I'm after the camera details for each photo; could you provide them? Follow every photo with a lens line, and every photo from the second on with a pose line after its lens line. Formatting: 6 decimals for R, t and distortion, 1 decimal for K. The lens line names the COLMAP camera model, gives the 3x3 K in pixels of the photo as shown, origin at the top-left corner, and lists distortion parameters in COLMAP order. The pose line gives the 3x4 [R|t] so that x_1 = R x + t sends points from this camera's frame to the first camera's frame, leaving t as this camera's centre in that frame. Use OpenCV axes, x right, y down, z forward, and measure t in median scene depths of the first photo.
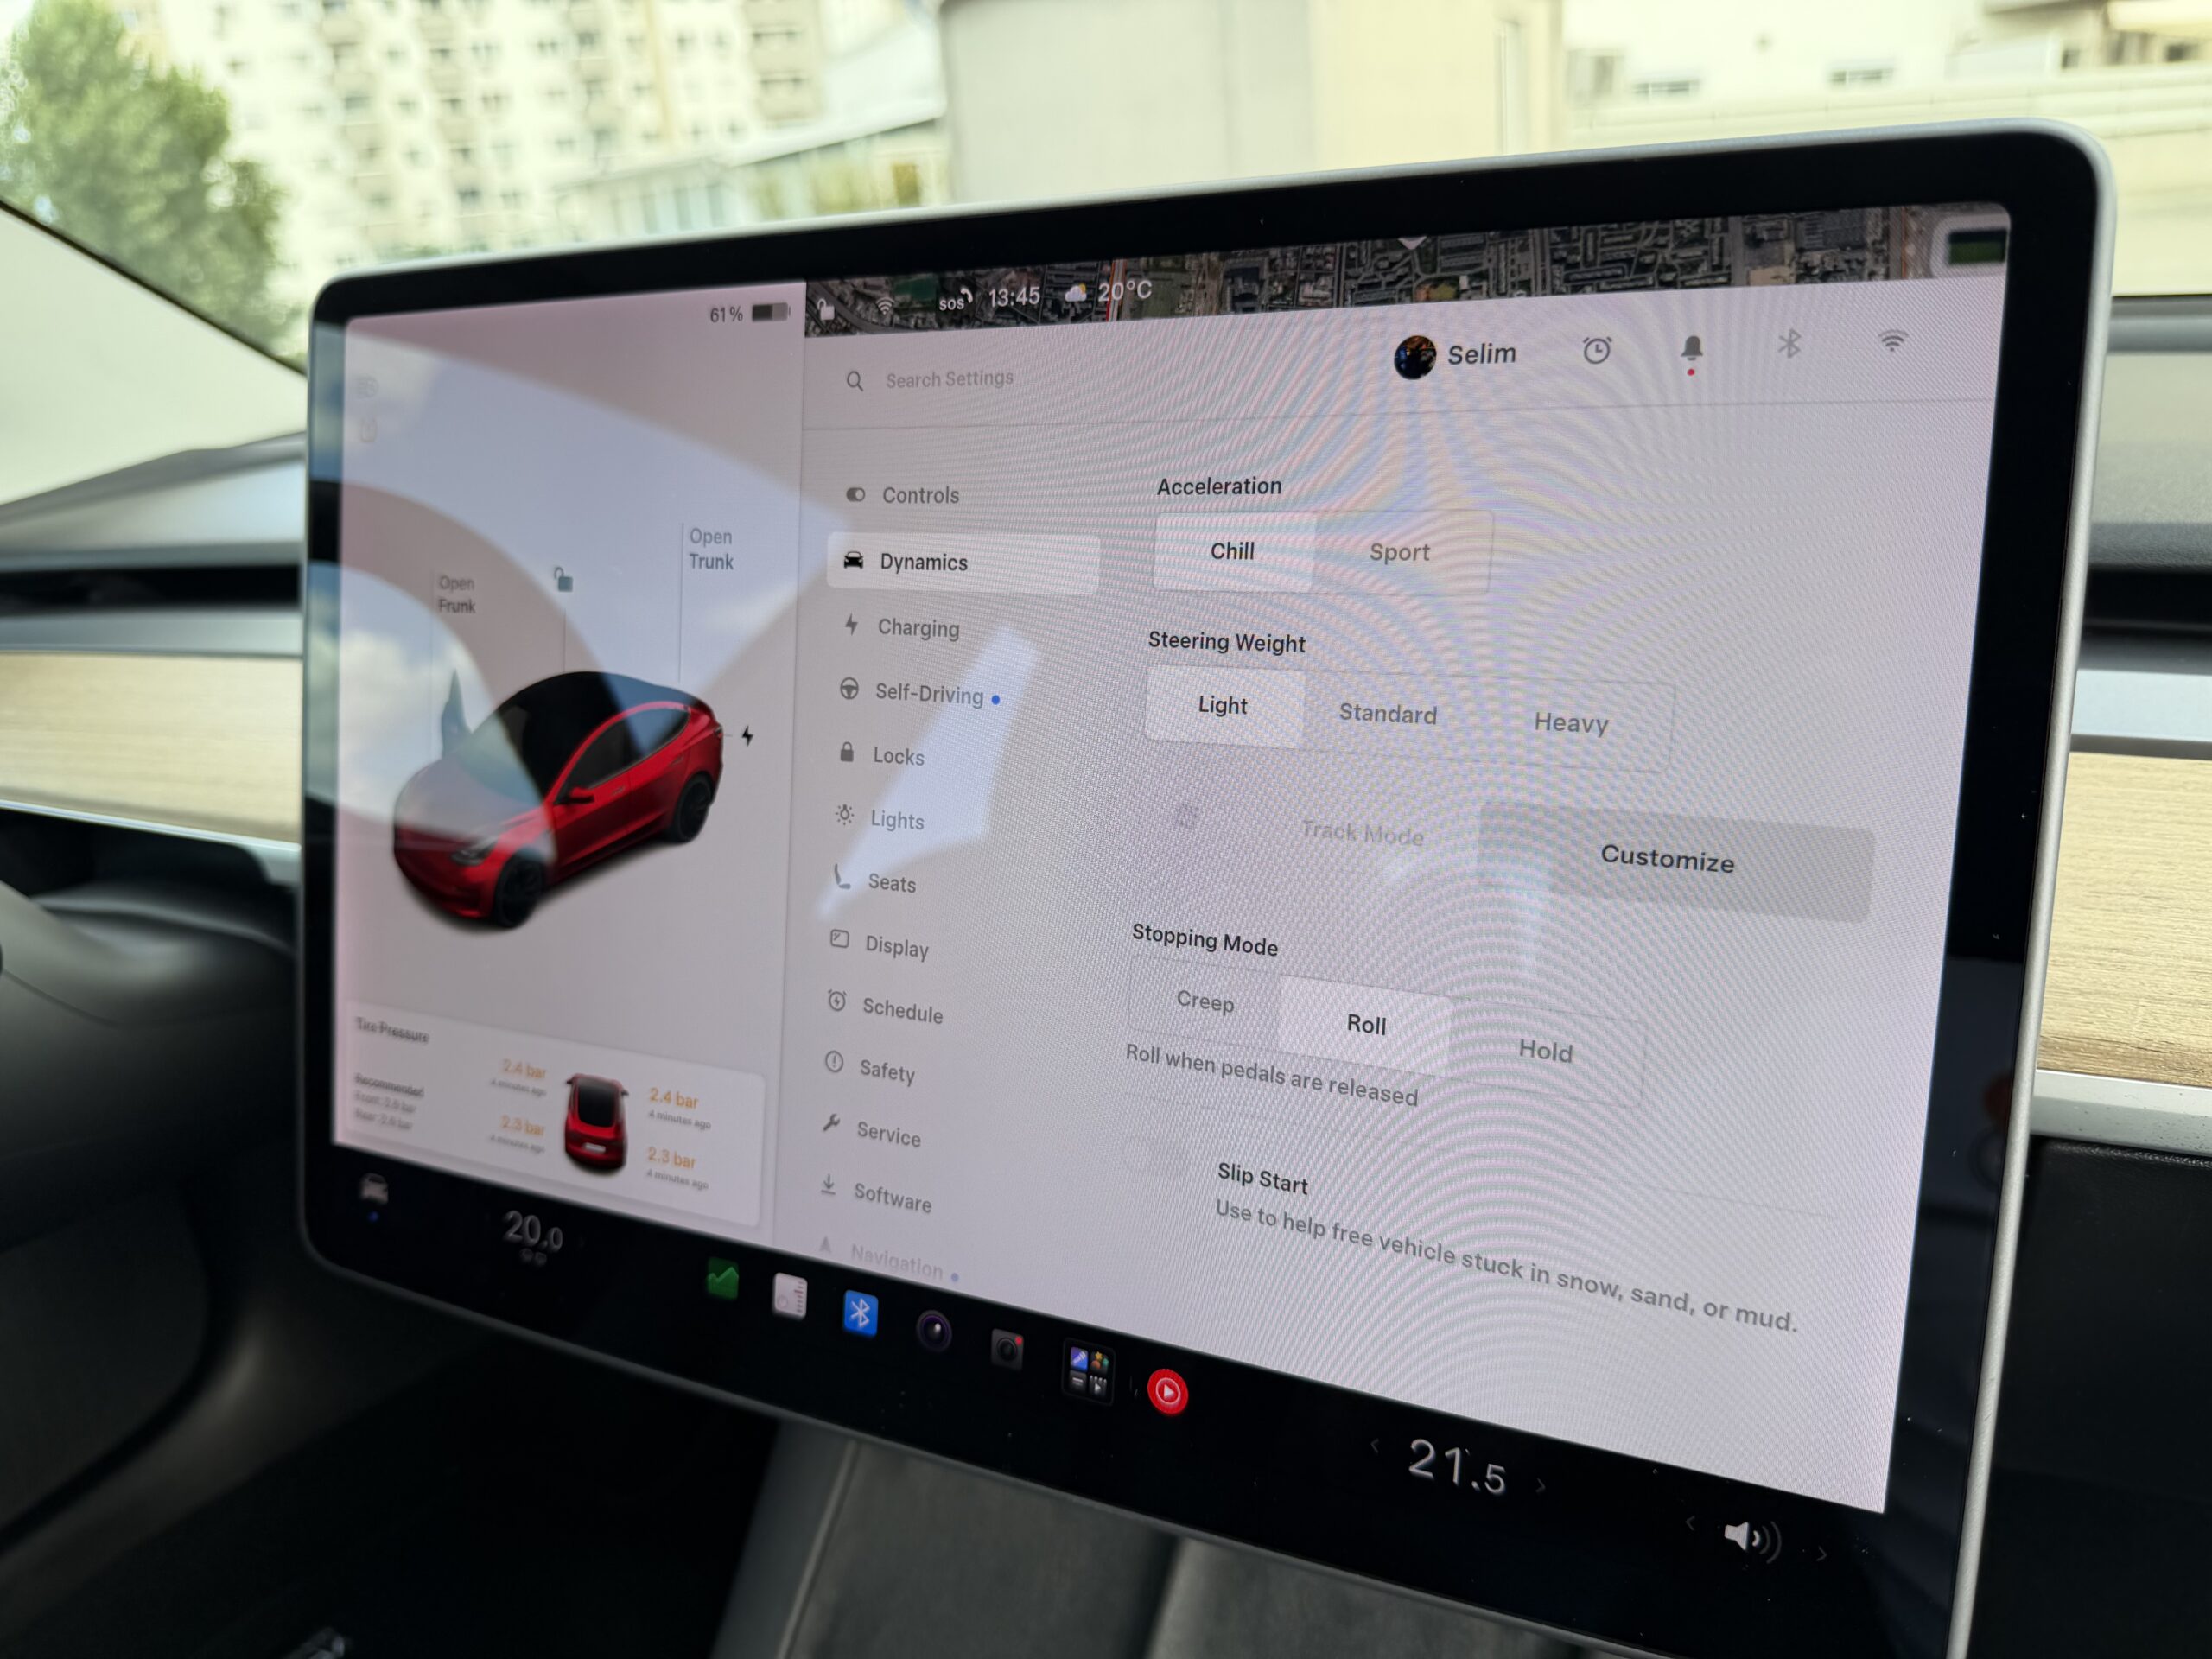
lens RADIAL K [[1614.4, 0, 1124.1], [0, 1614.4, 825.0], [0, 0, 1]] dist [-0.018188, -0.026061]
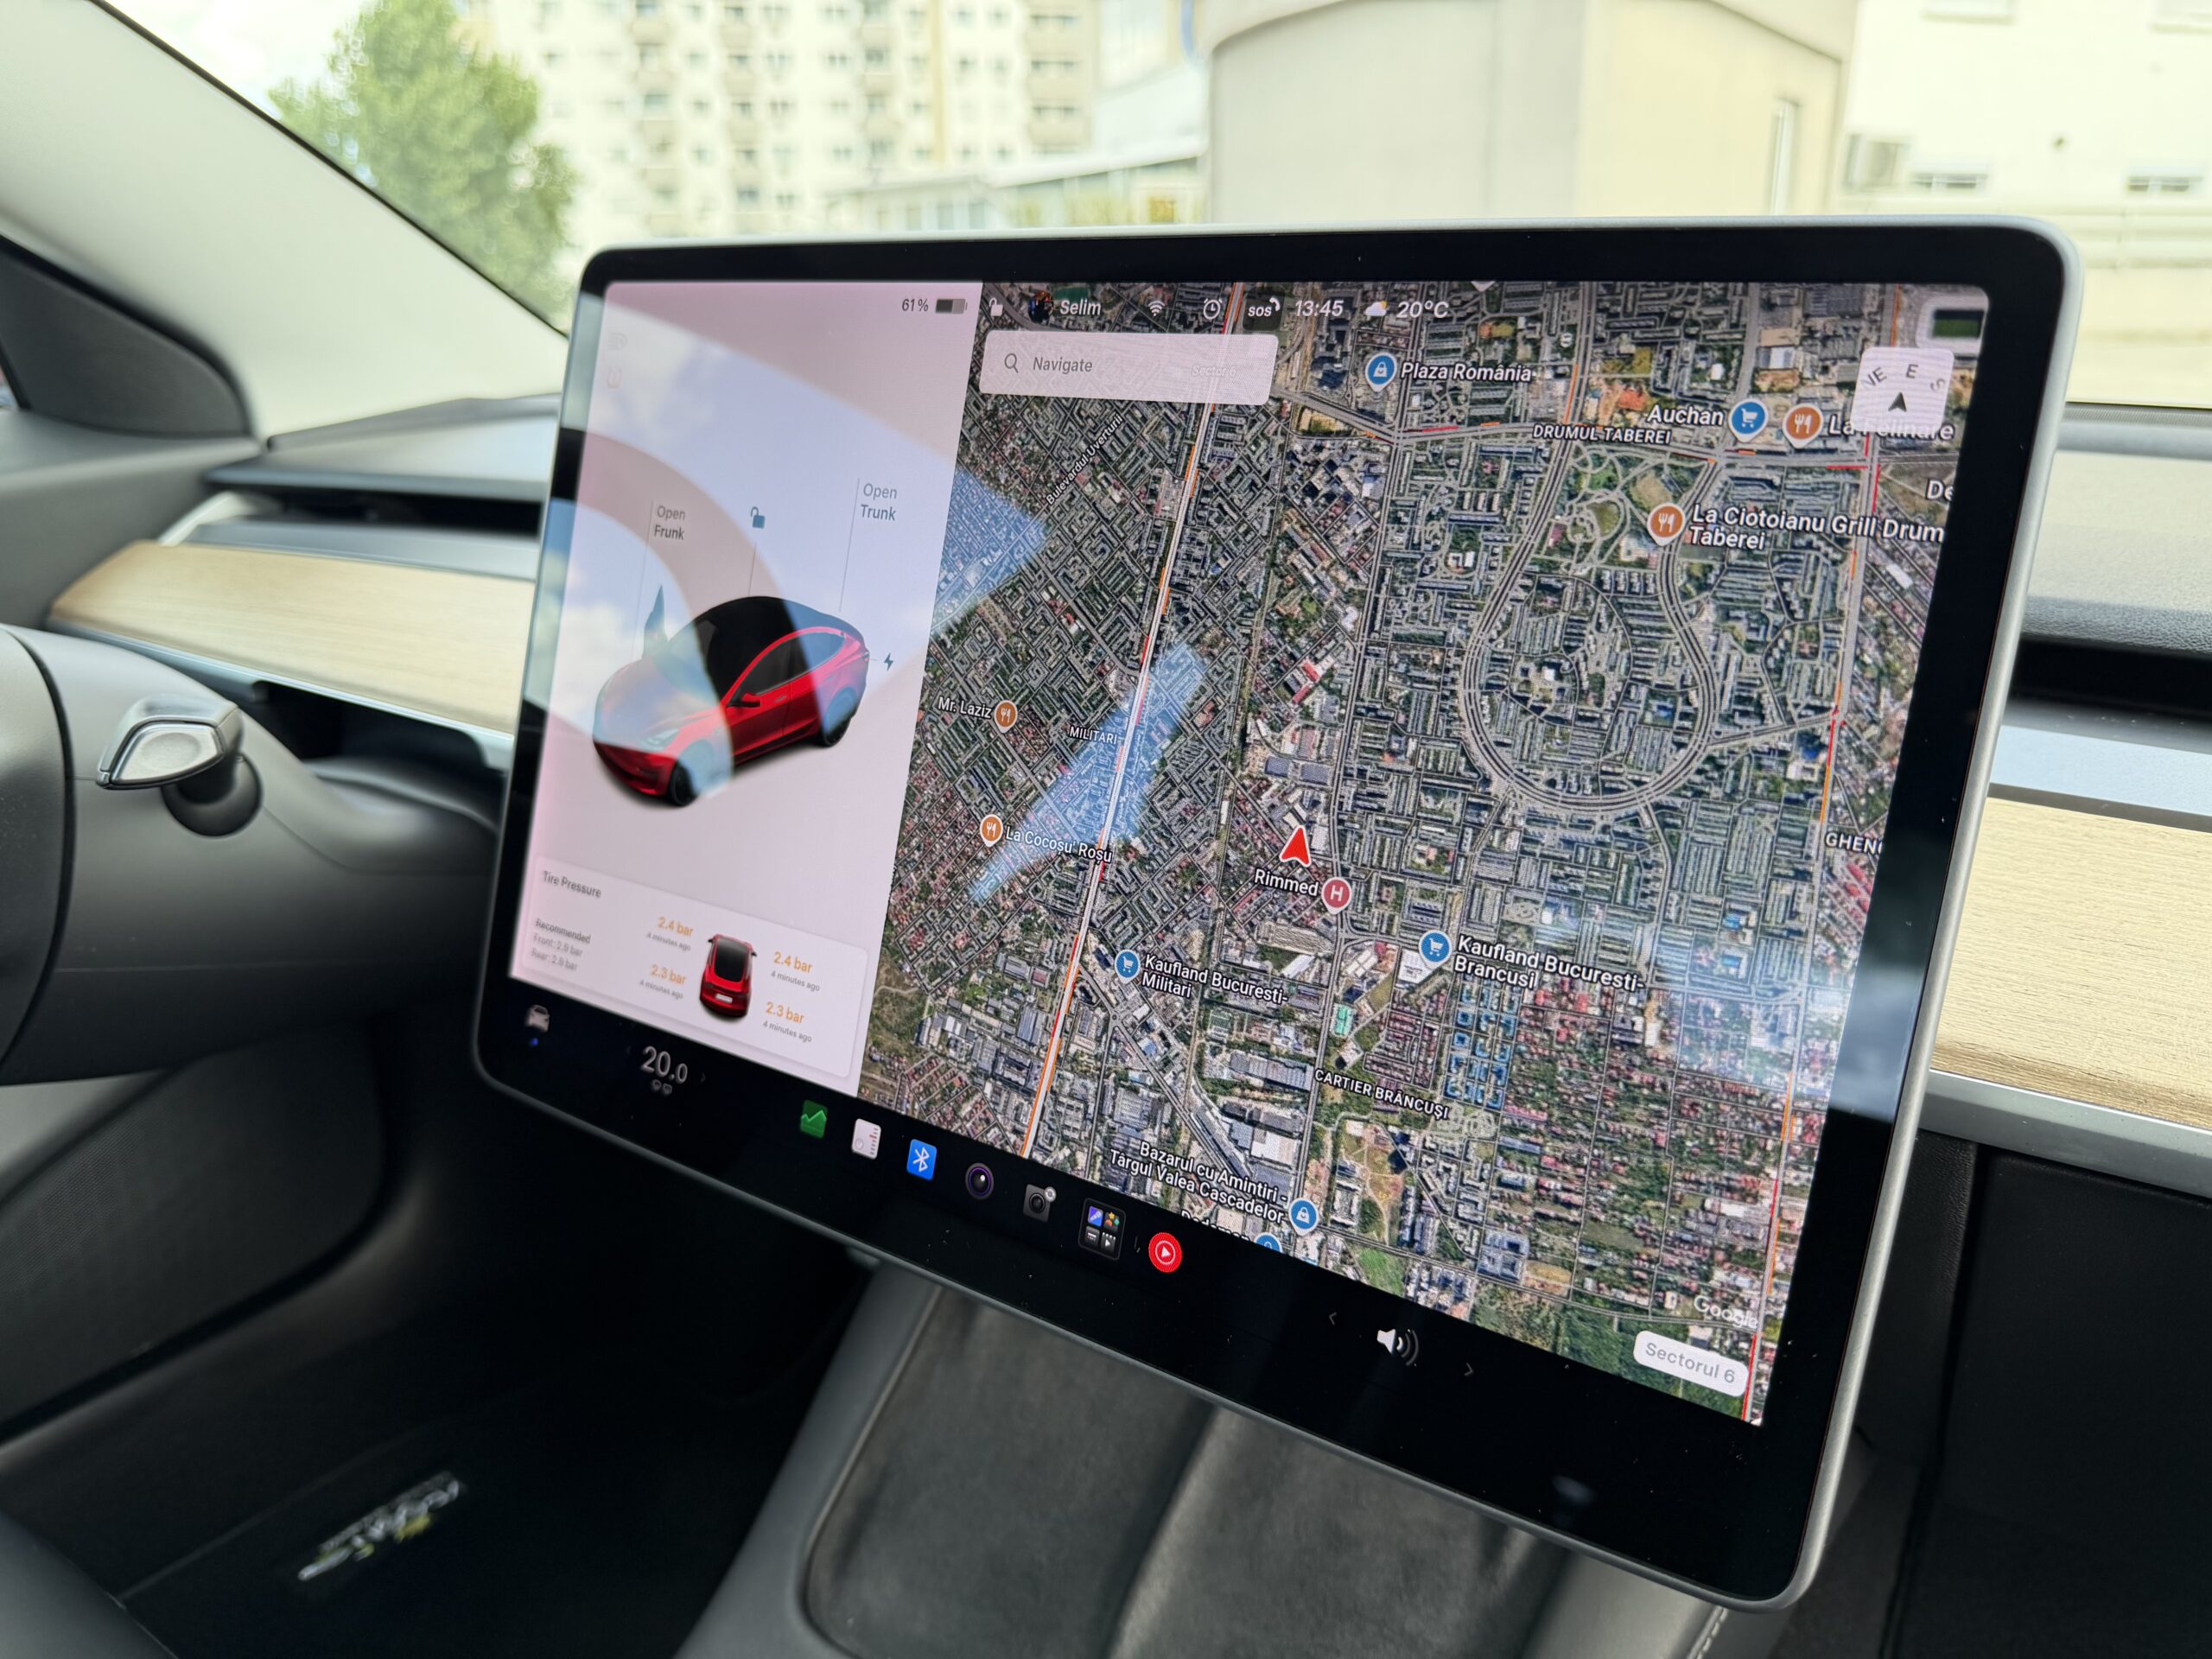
lens RADIAL K [[1614.4, 0, 1093.7], [0, 1614.4, 821.1], [0, 0, 1]] dist [-0.018188, -0.026061]
pose [[0.984146, 0.119579, -0.130983, 0.085994], [-0.122534, 0.992355, -0.014702, 0.063541], [0.128224, 0.030519, 0.991276, -0.153449]]
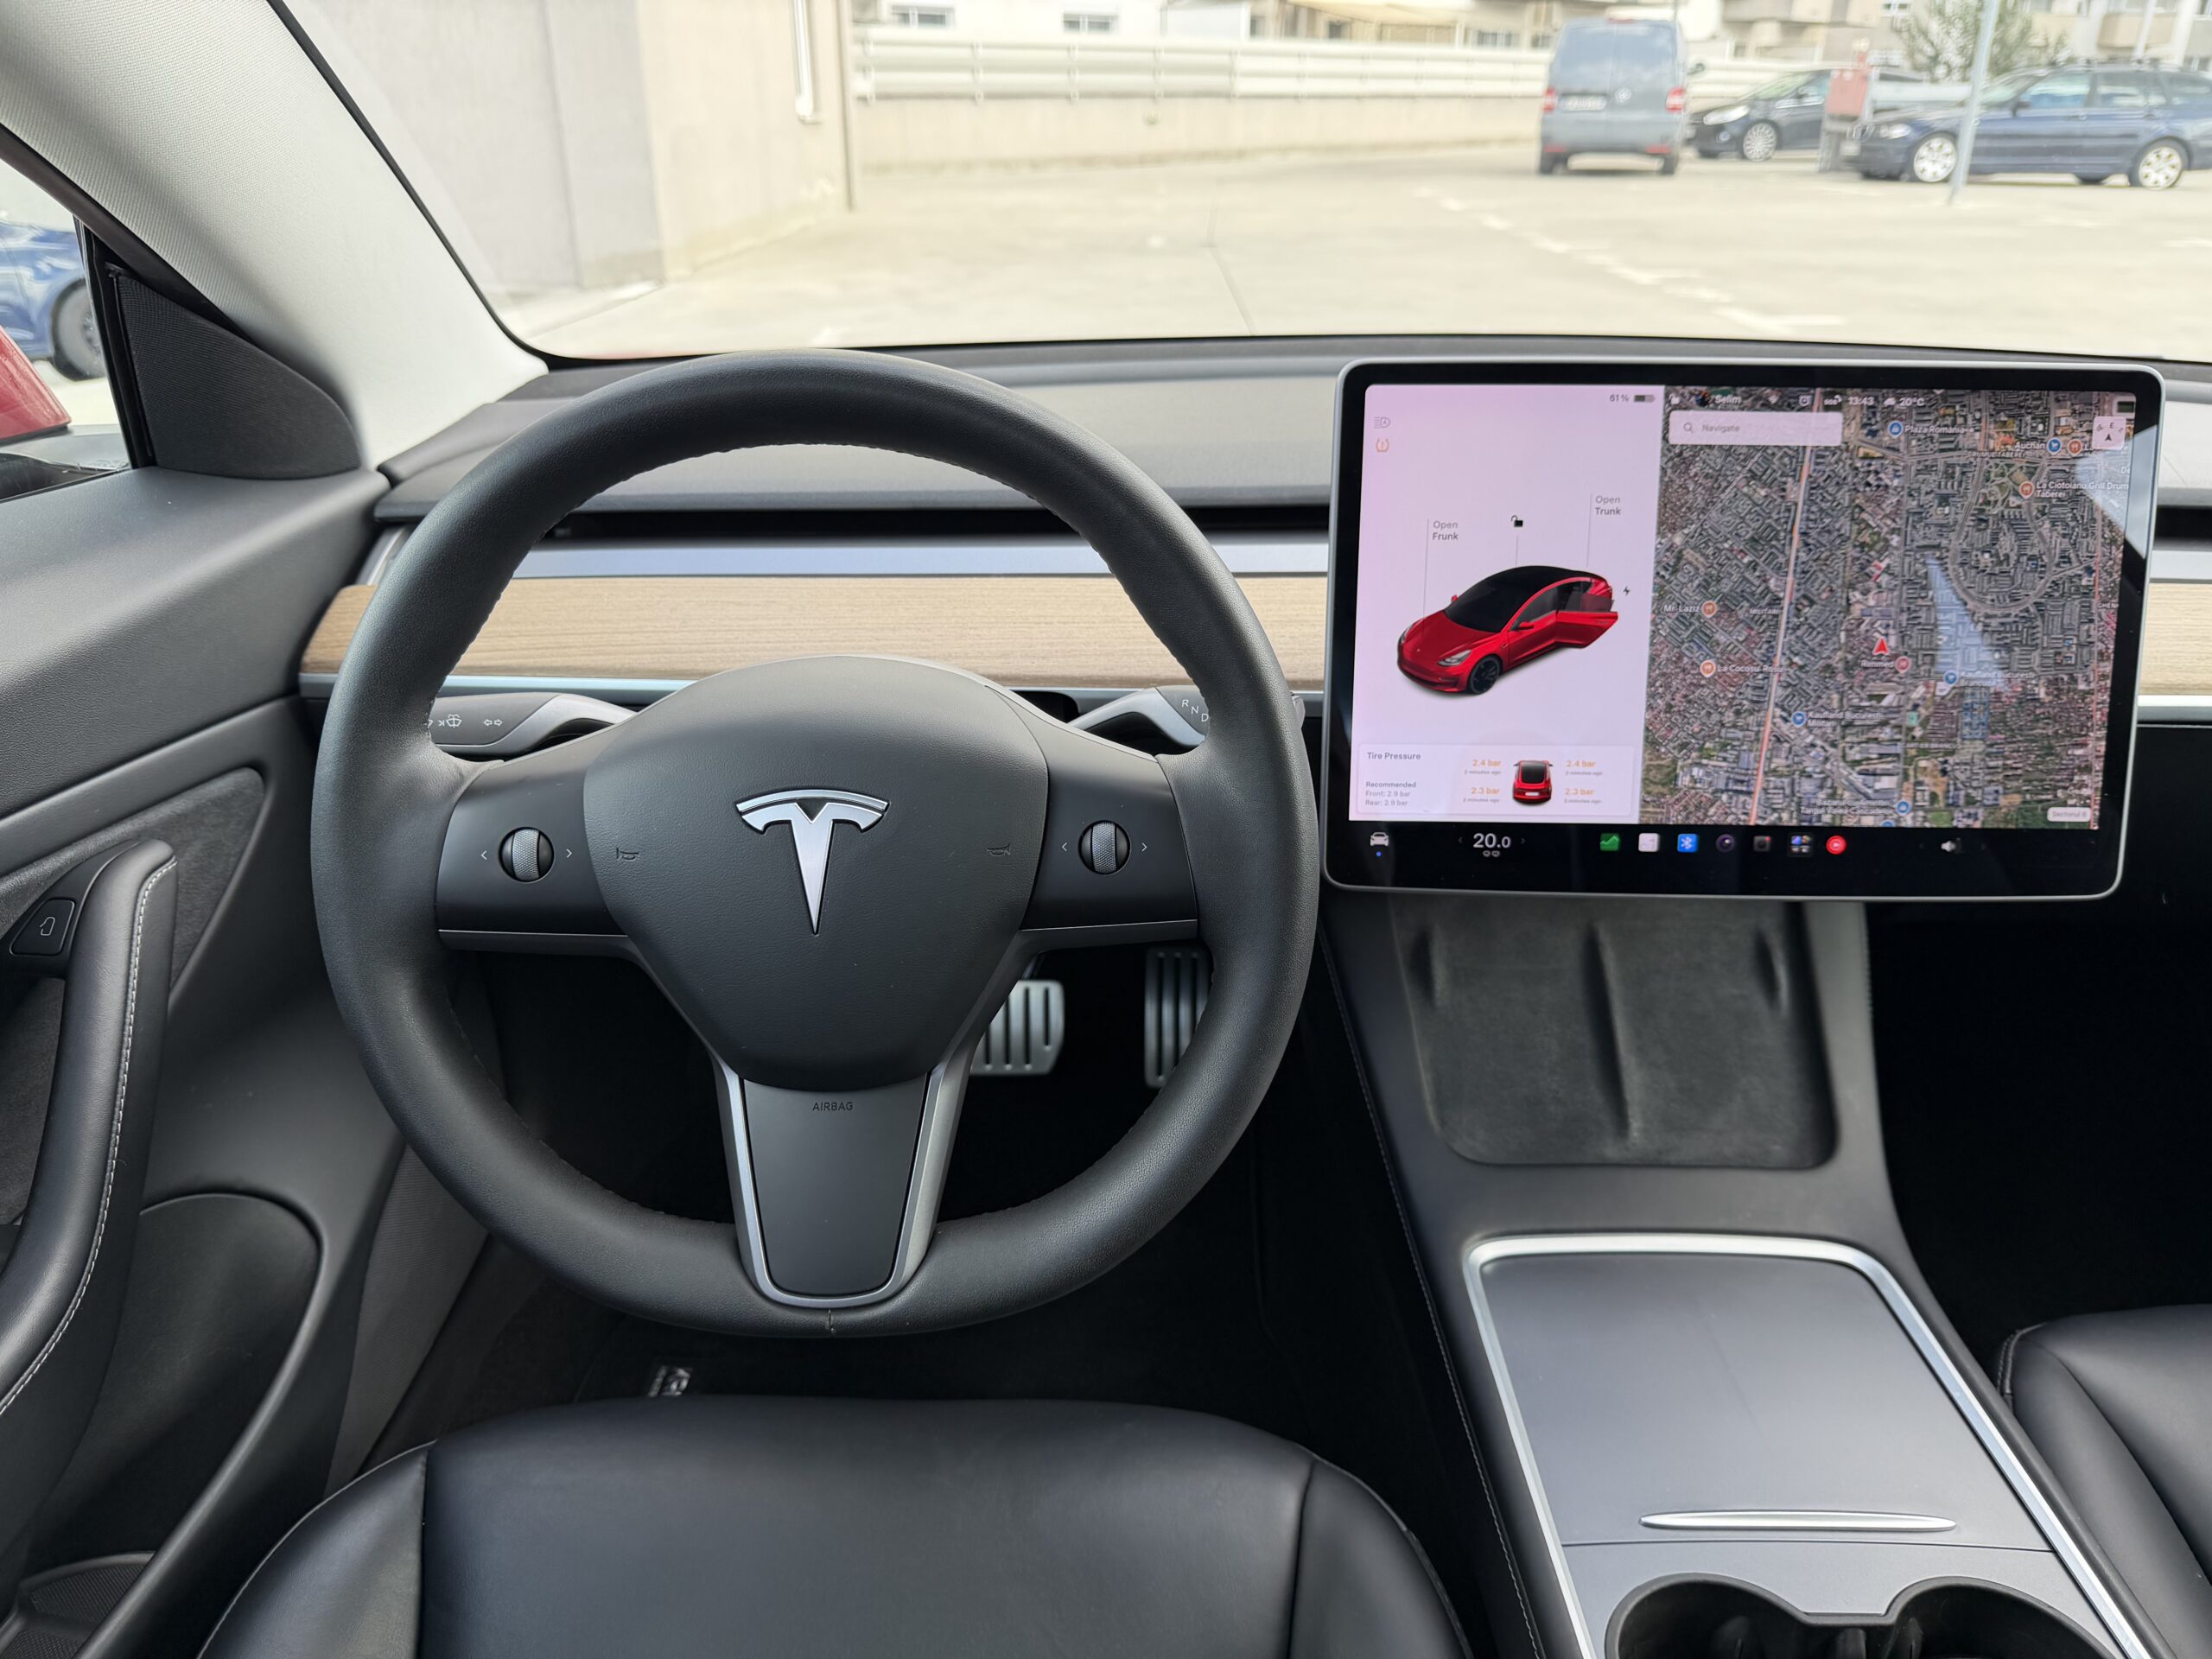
lens RADIAL K [[1614.4, 0, 1060.4], [0, 1614.4, 835.3], [0, 0, 1]] dist [-0.018188, -0.026061]
pose [[0.918379, -0.101487, 0.382465, -1.922146], [0.073066, 0.993423, 0.088158, 0.027401], [-0.388897, -0.053018, 0.919755, -0.781352]]
